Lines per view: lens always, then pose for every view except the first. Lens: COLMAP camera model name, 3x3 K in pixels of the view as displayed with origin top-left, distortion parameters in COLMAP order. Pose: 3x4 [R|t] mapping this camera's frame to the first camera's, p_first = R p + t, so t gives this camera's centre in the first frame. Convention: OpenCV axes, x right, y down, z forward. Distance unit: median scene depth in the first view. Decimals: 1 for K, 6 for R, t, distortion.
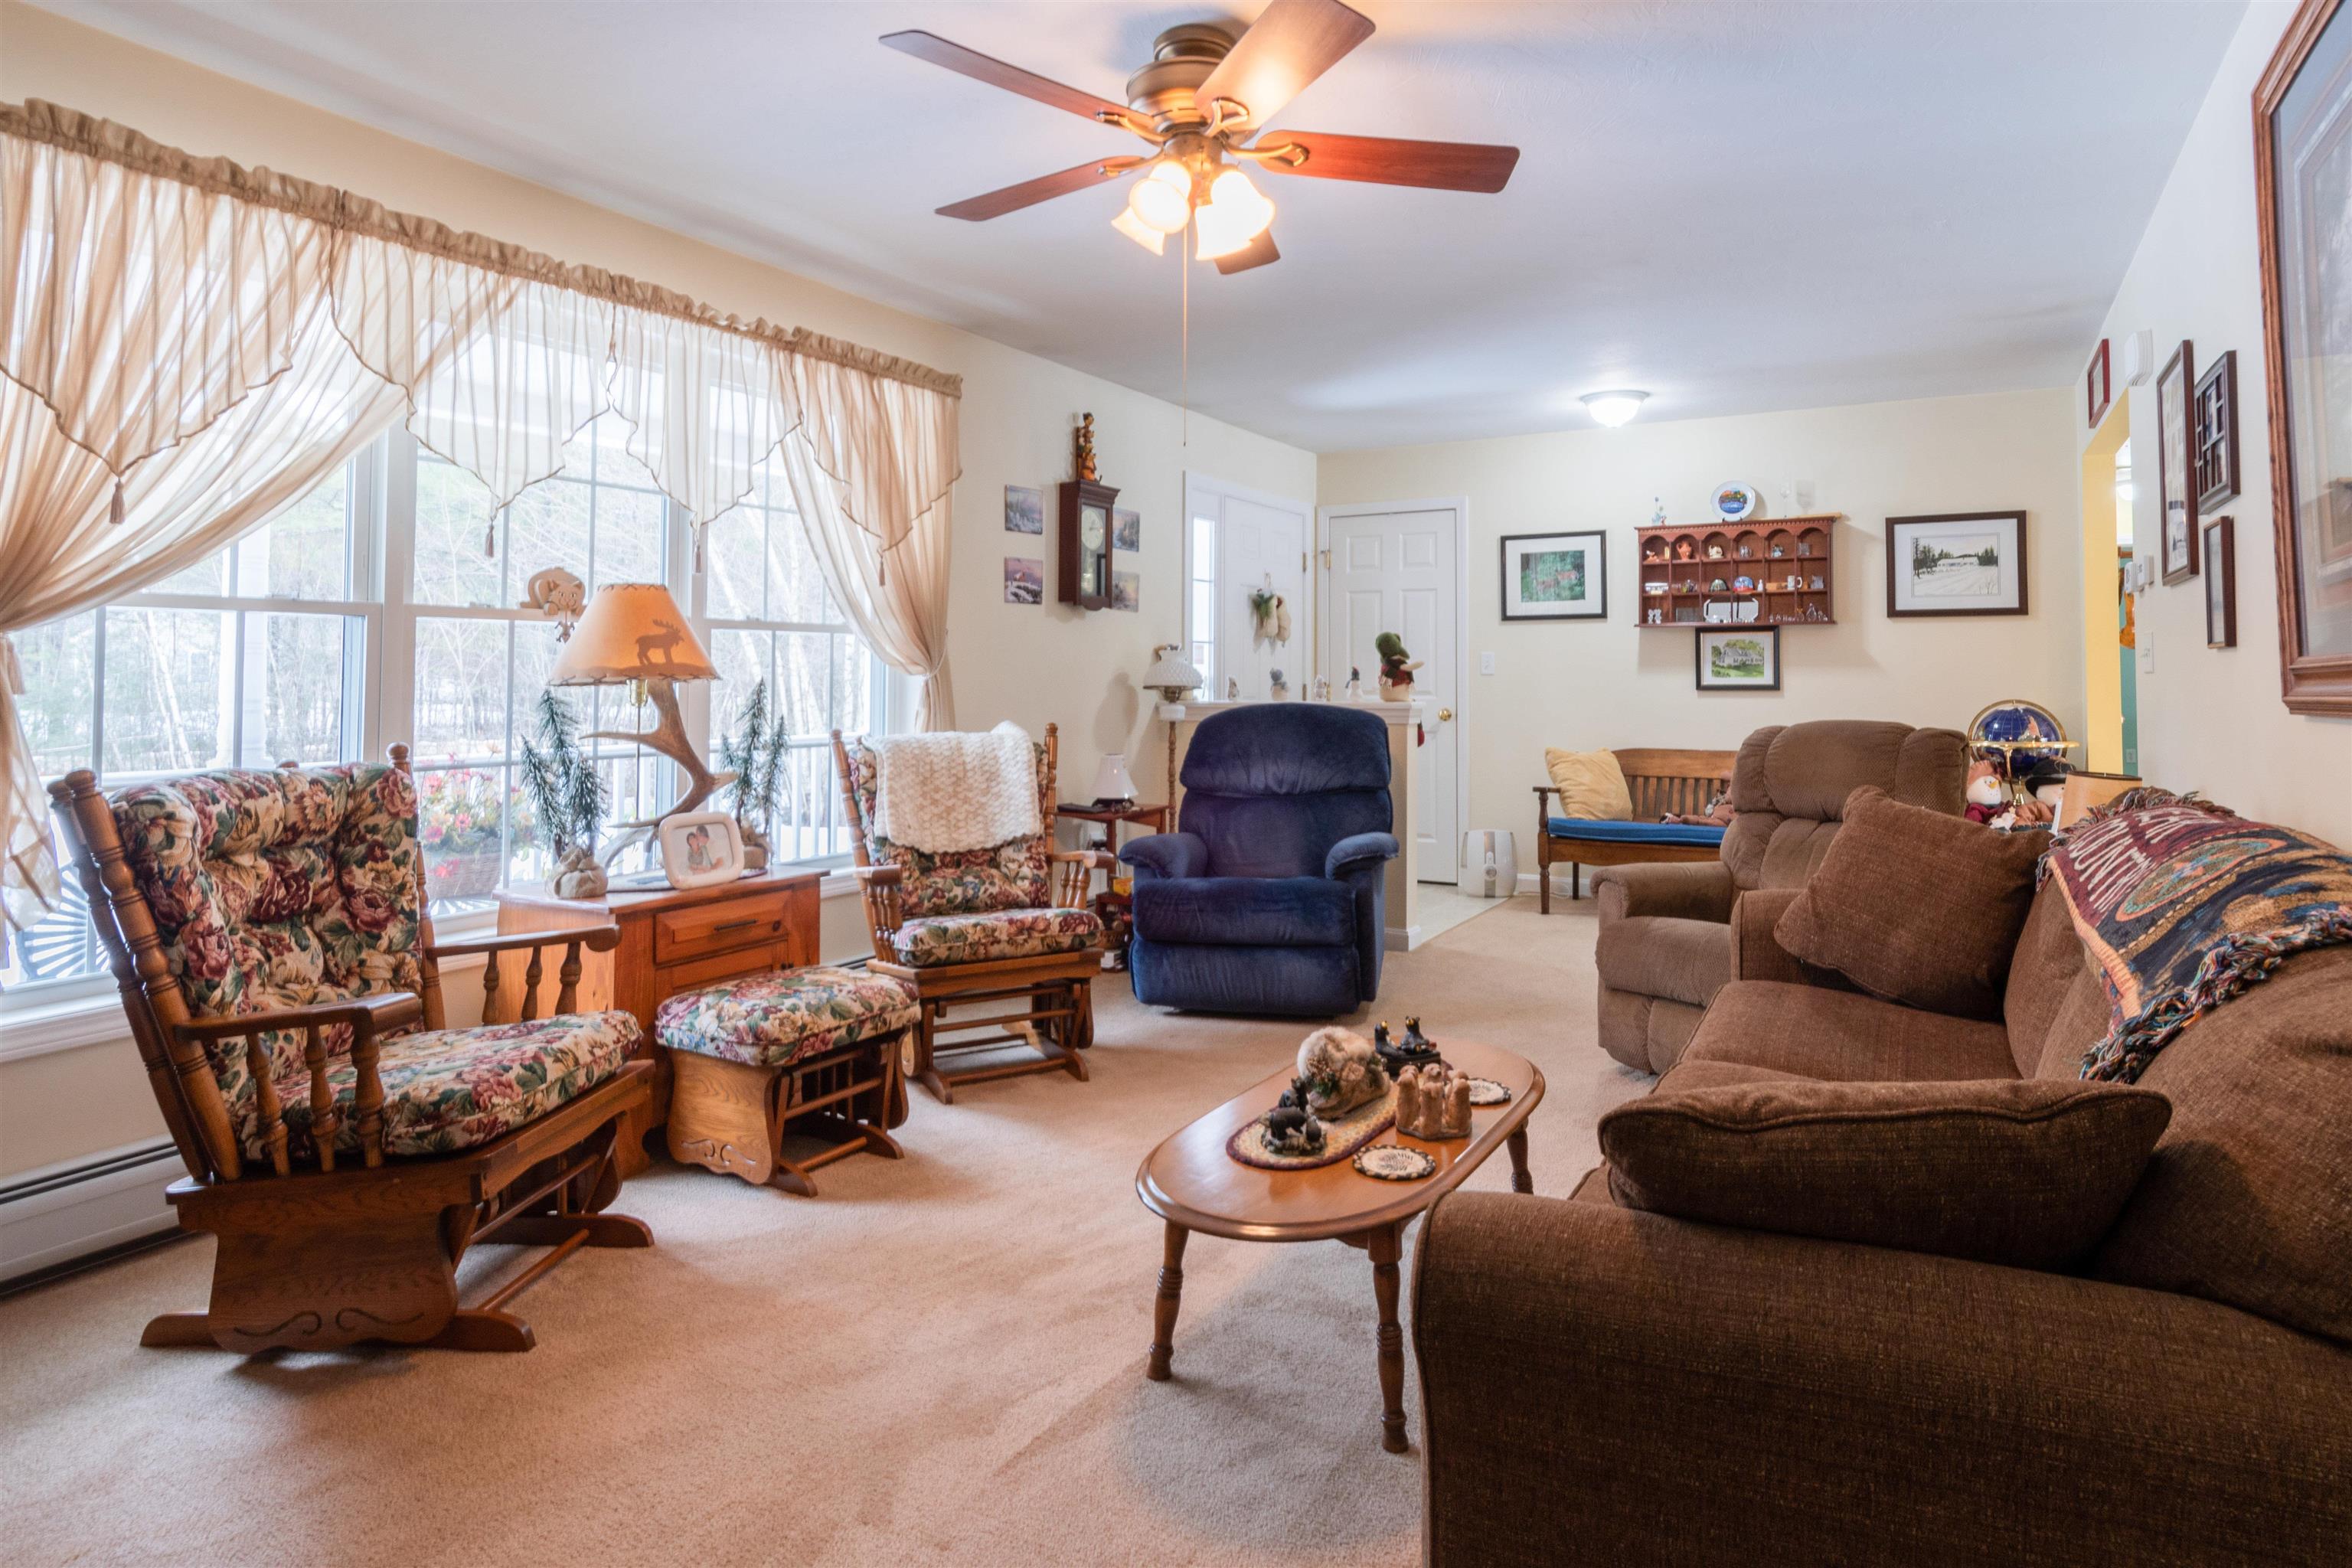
lens RADIAL K [[1240.2, 0, 1176.0], [0, 1240.2, 784.0], [0, 0, 1]] dist [-0.000346, -0.000501]
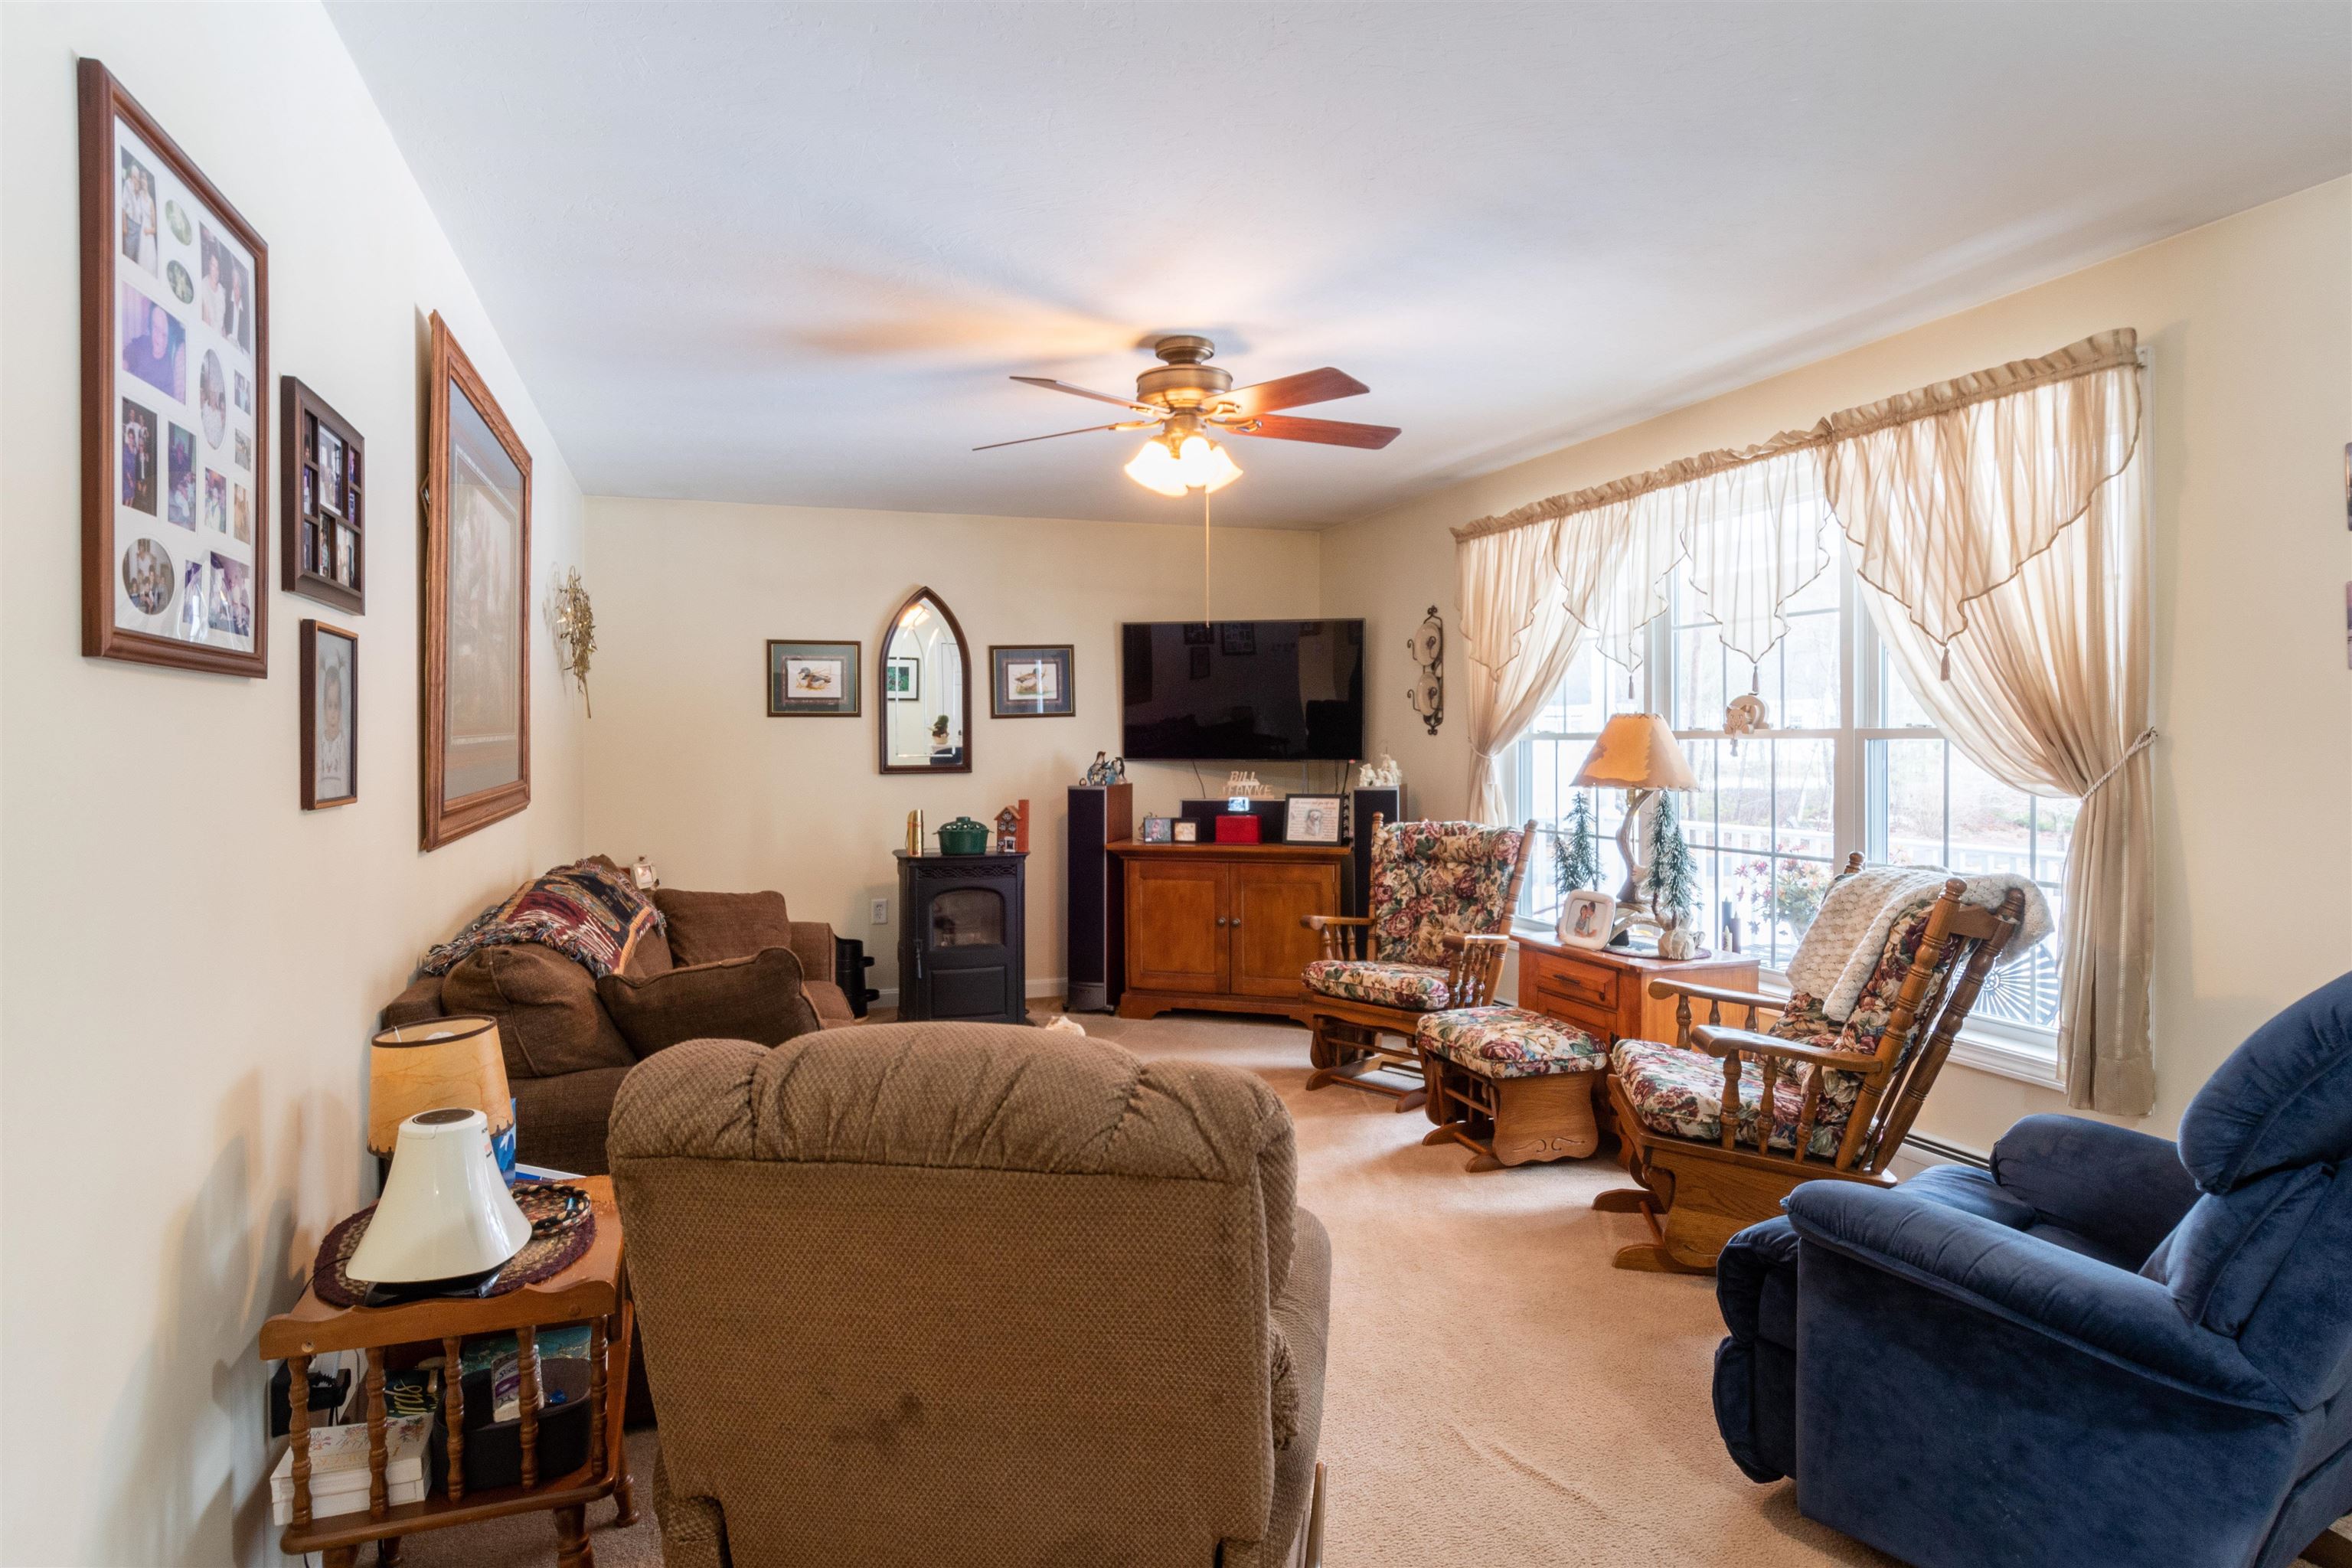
lens RADIAL K [[1240.2, 0, 1176.0], [0, 1240.2, 784.0], [0, 0, 1]] dist [-0.000346, -0.000501]
pose [[-0.629143, 0.001475, -0.777289, 0.788310], [-0.101844, 0.991221, 0.084314, -0.135975], [0.770589, 0.132208, -0.623469, 1.353582]]
